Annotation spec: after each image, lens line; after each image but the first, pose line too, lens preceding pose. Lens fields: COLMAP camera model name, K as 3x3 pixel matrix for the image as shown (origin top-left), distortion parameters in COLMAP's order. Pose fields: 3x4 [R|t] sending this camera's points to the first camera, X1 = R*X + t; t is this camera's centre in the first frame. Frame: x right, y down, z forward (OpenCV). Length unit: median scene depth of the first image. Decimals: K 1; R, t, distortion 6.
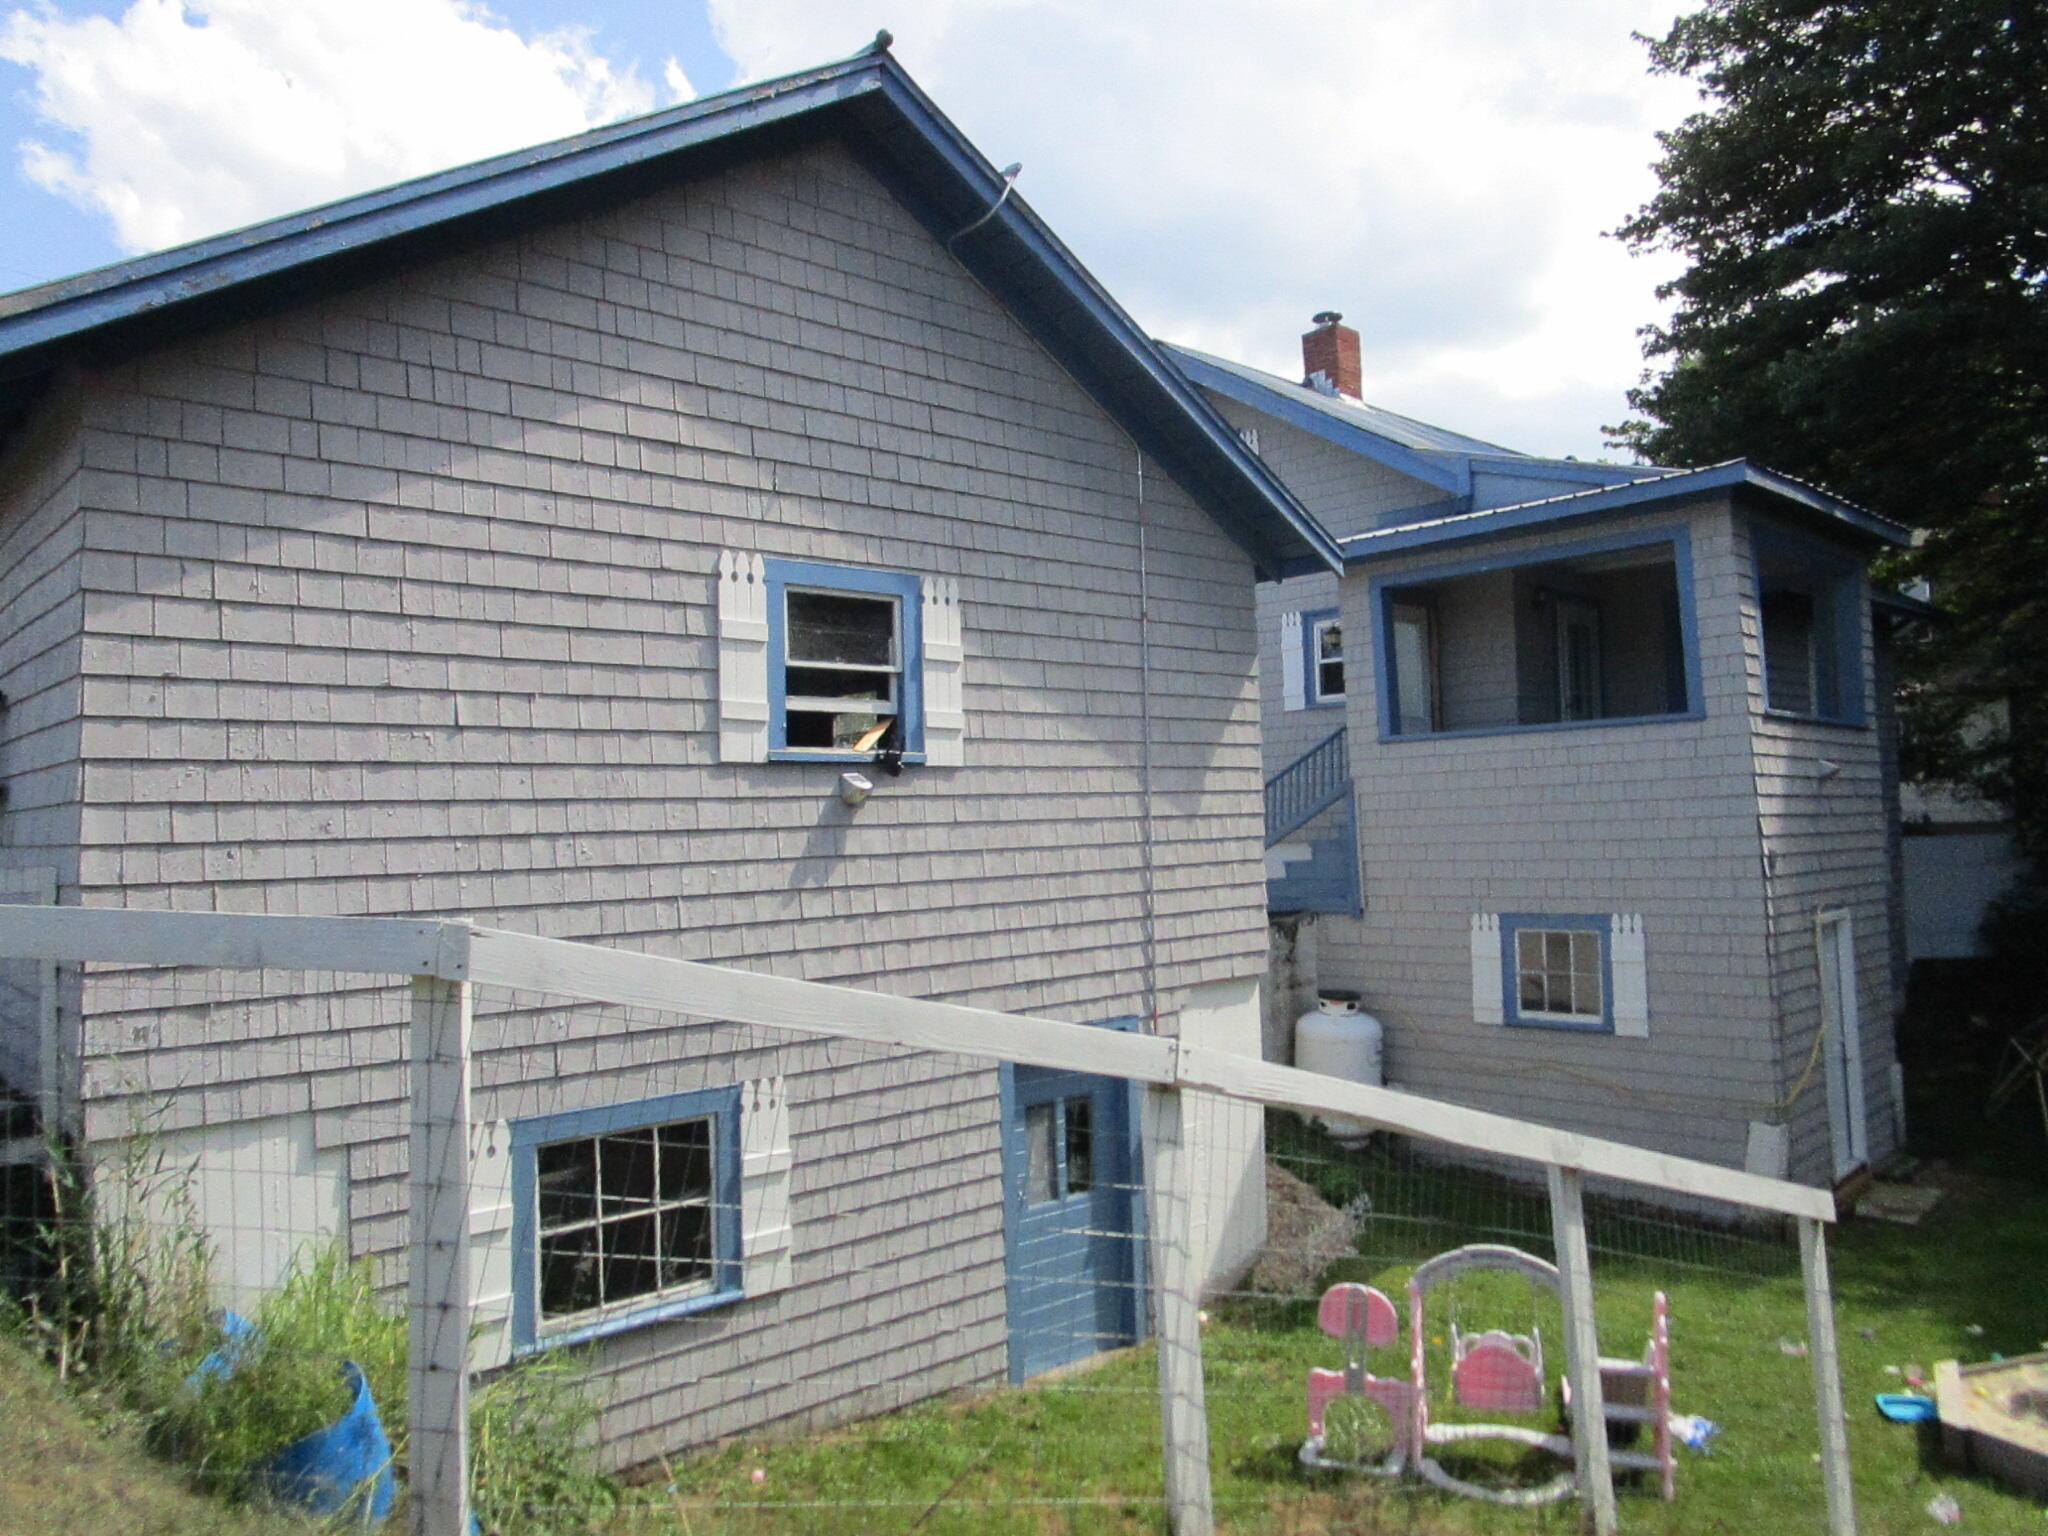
lens RADIAL K [[1468.1, 0, 1024.0], [0, 1468.1, 768.0], [0, 0, 1]] dist [-0.022126, 0.006277]
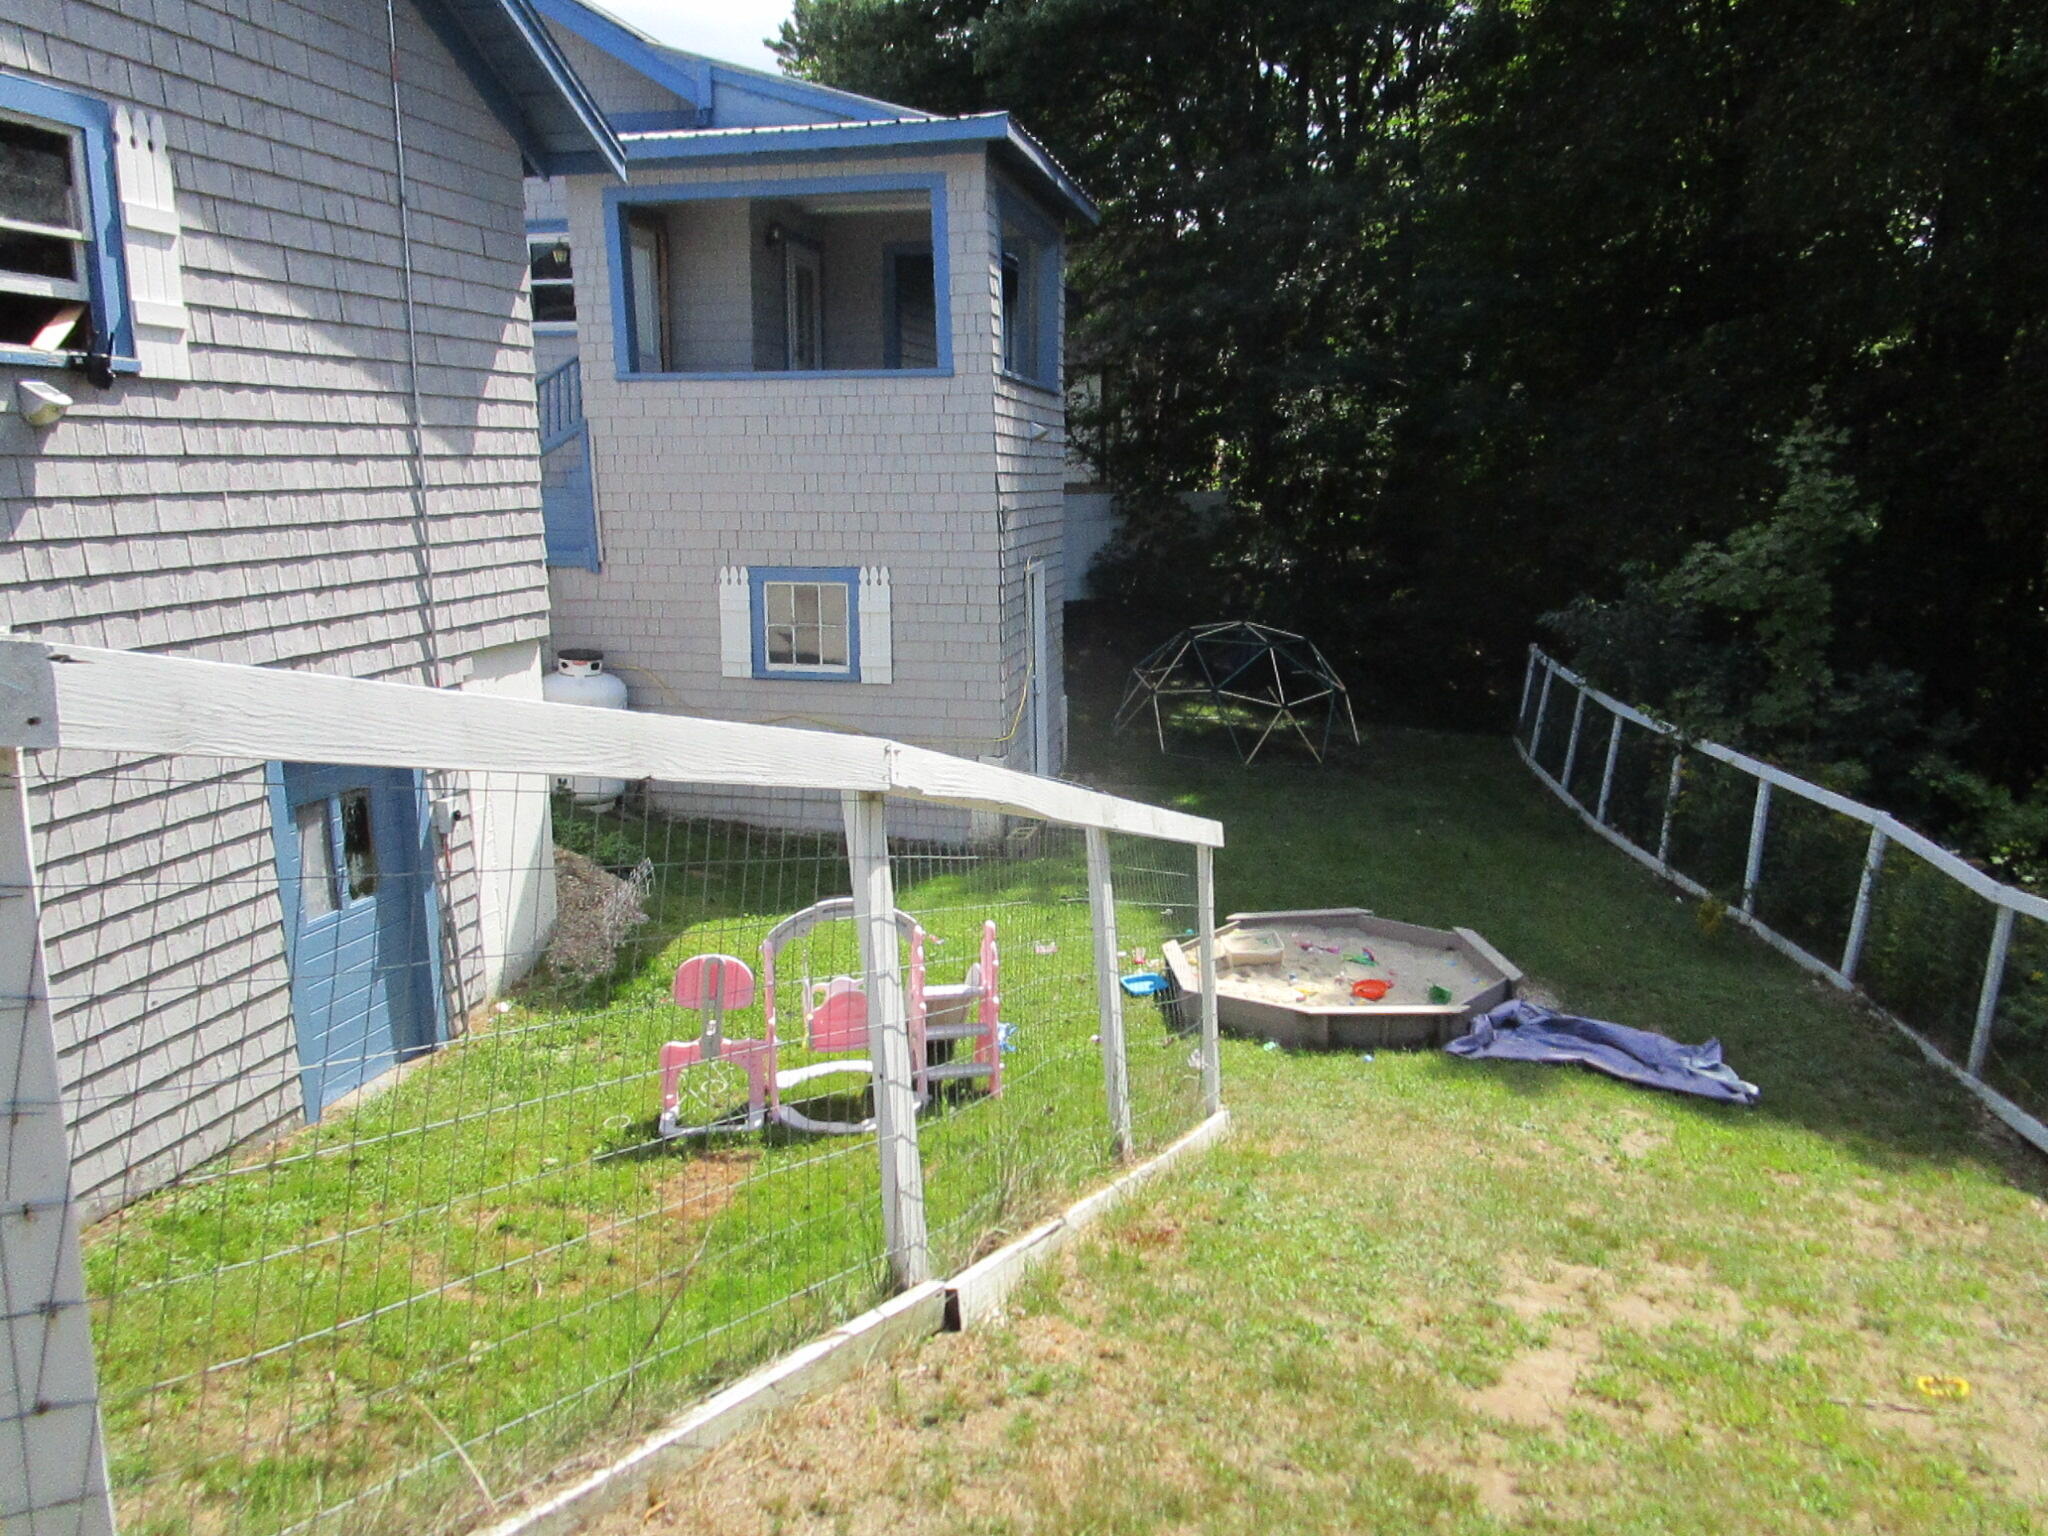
lens RADIAL K [[1468.1, 0, 1024.0], [0, 1468.1, 768.0], [0, 0, 1]] dist [-0.022126, 0.006277]
pose [[0.830707, -0.082621, 0.550545, -0.107518], [-0.049944, 0.973878, 0.221512, 0.005220], [-0.554465, -0.211508, 0.804881, 0.106880]]
